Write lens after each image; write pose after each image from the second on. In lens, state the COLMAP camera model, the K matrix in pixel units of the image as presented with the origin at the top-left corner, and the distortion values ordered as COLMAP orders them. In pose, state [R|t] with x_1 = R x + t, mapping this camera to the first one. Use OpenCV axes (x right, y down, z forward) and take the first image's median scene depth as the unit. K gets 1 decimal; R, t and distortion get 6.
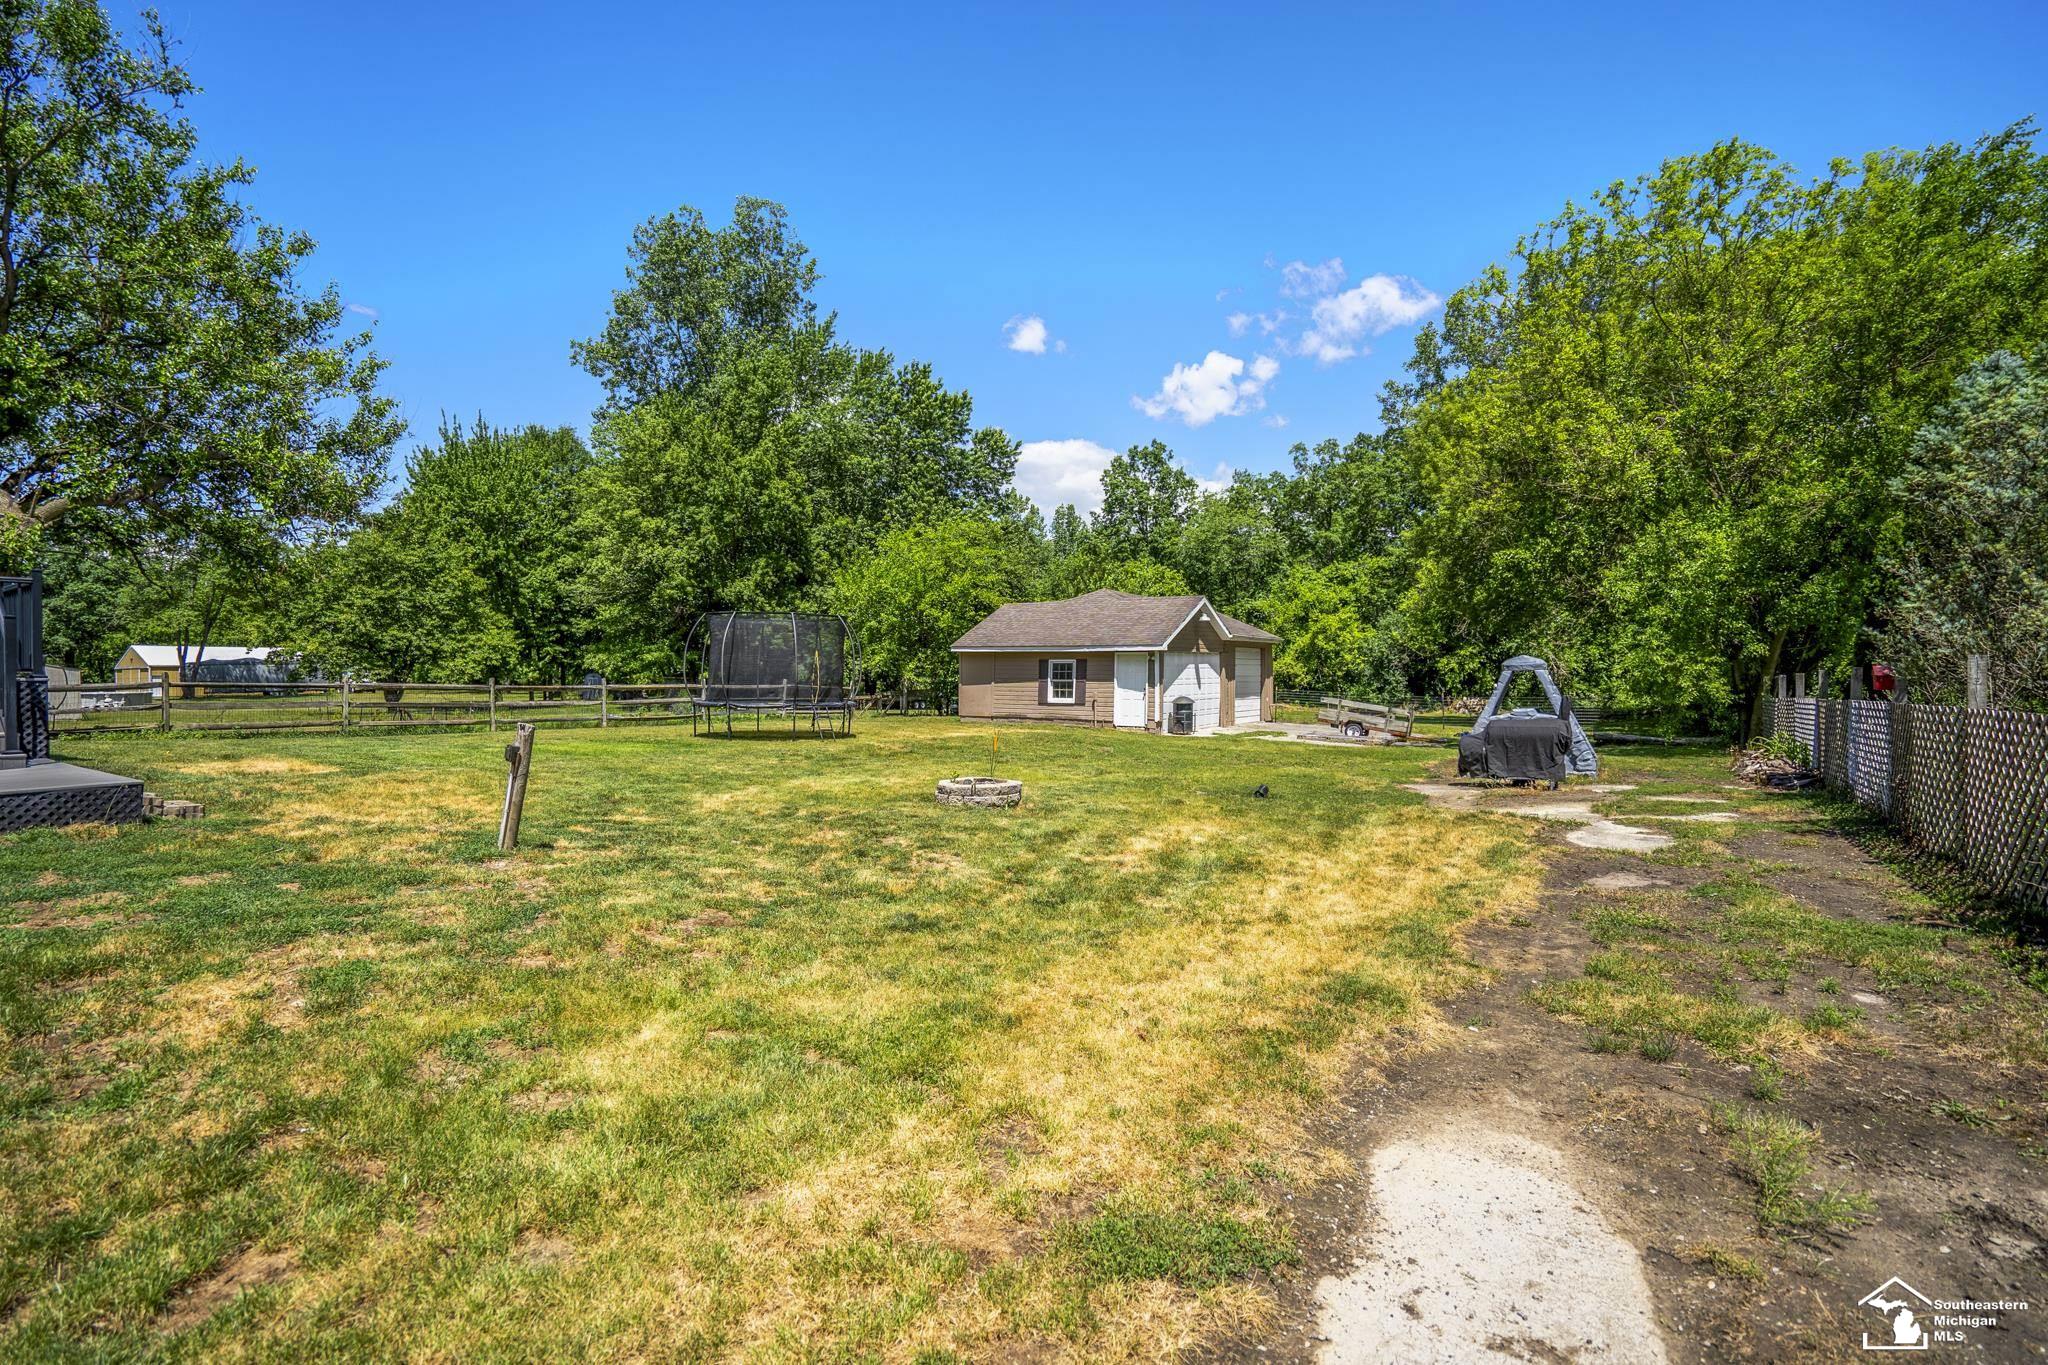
lens RADIAL K [[970.4, 0, 1025.9], [0, 970.4, 680.5], [0, 0, 1]] dist [-0.004456, 0.000762]
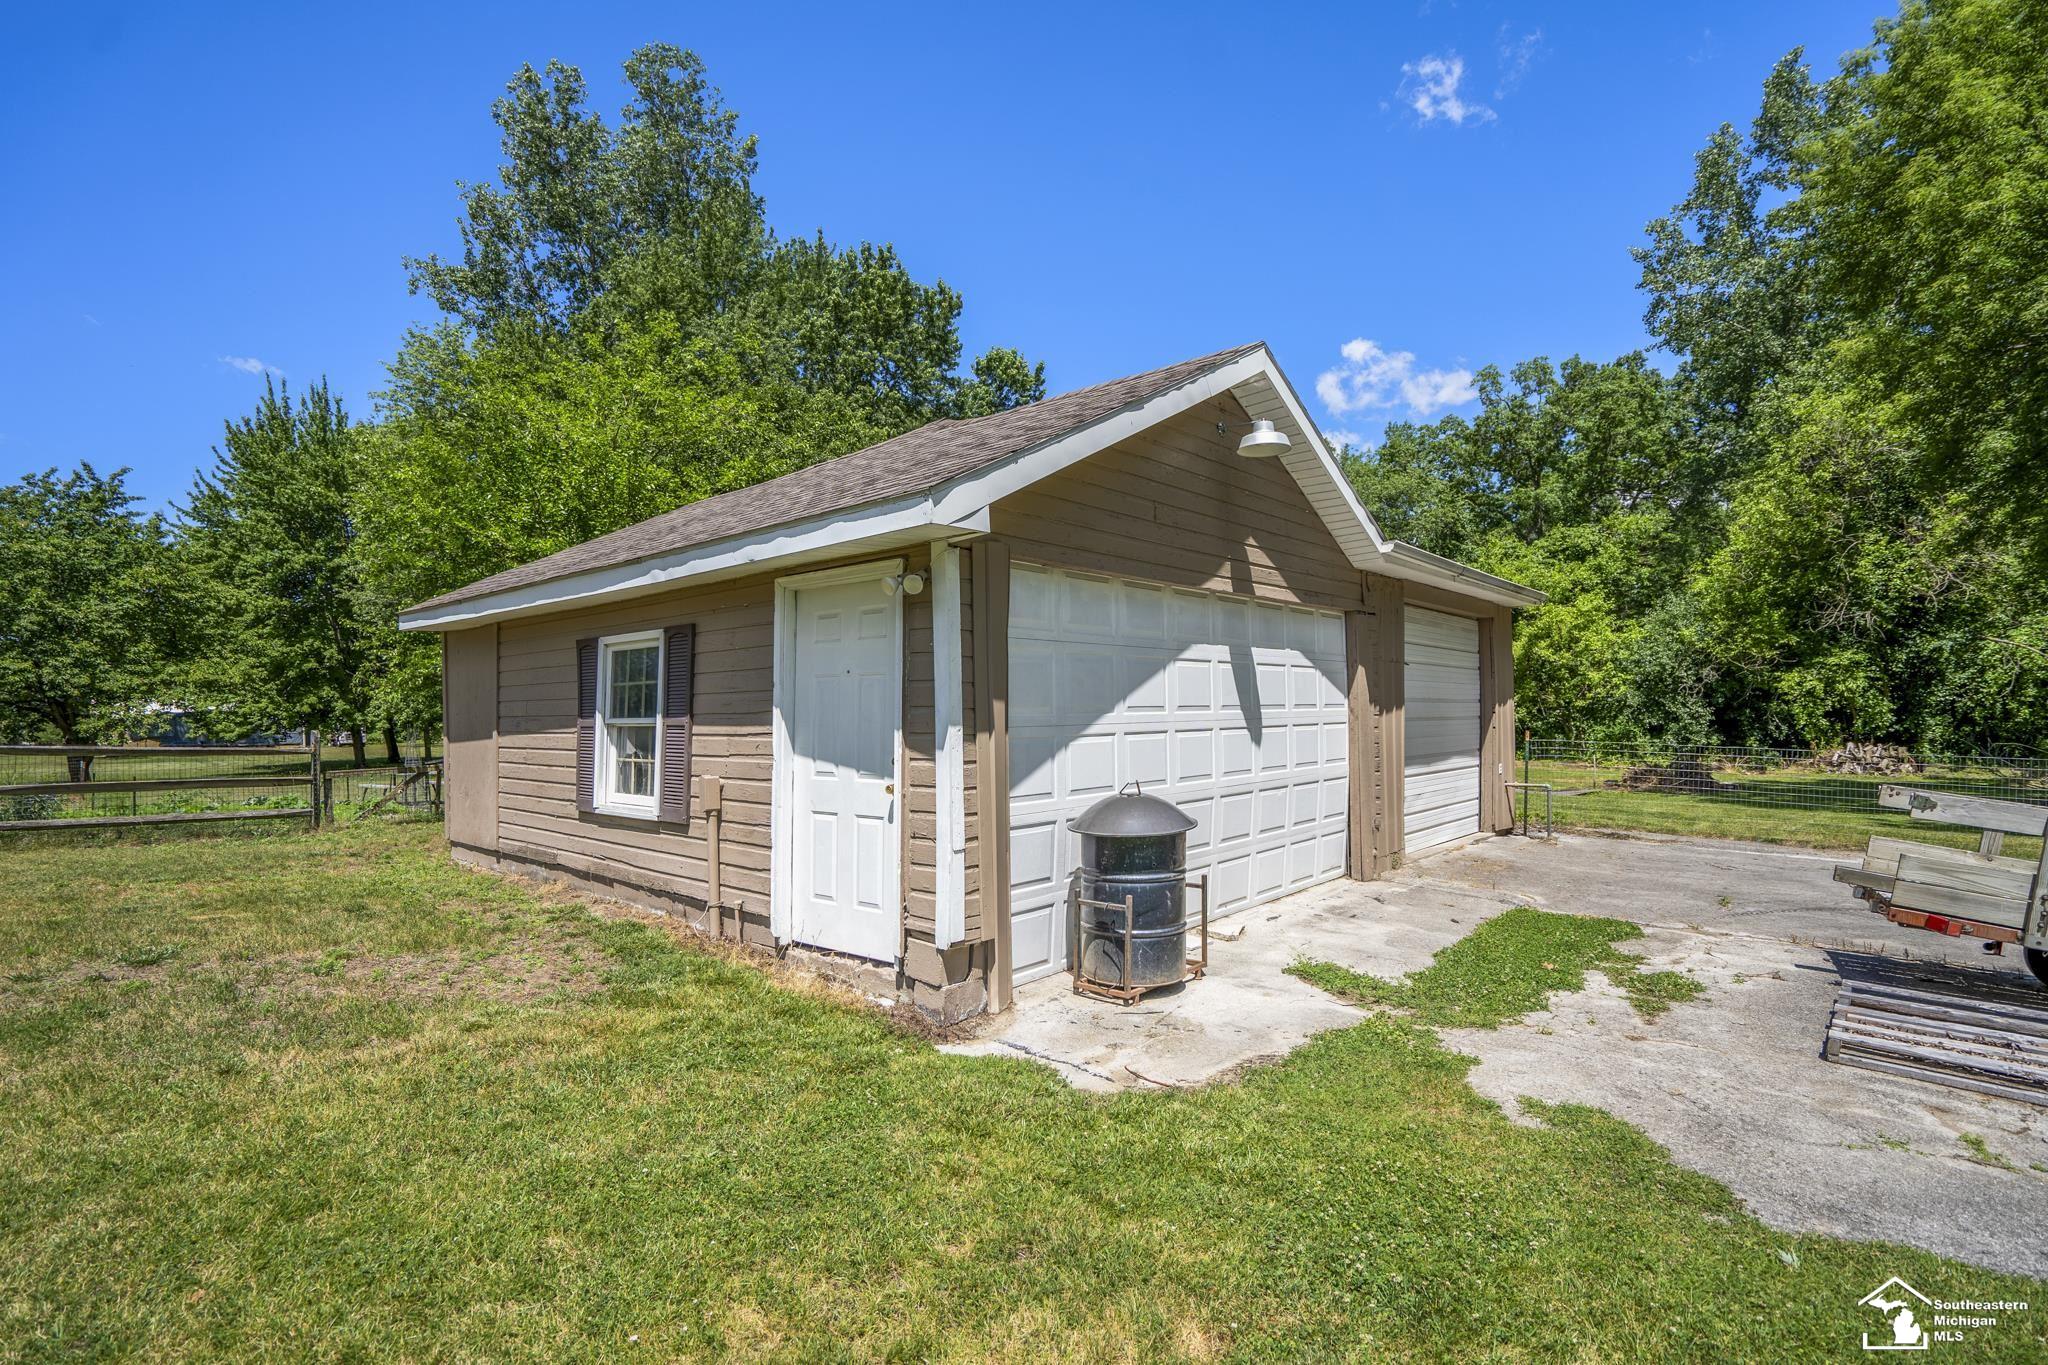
lens RADIAL K [[970.4, 0, 962.5], [0, 970.4, 728.4], [0, 0, 1]] dist [-0.004456, 0.000762]
pose [[0.979638, -0.012834, -0.200359, 0.075081], [0.013798, 0.999899, 0.003415, 0.000990], [0.200295, -0.006110, 0.979717, 0.359285]]
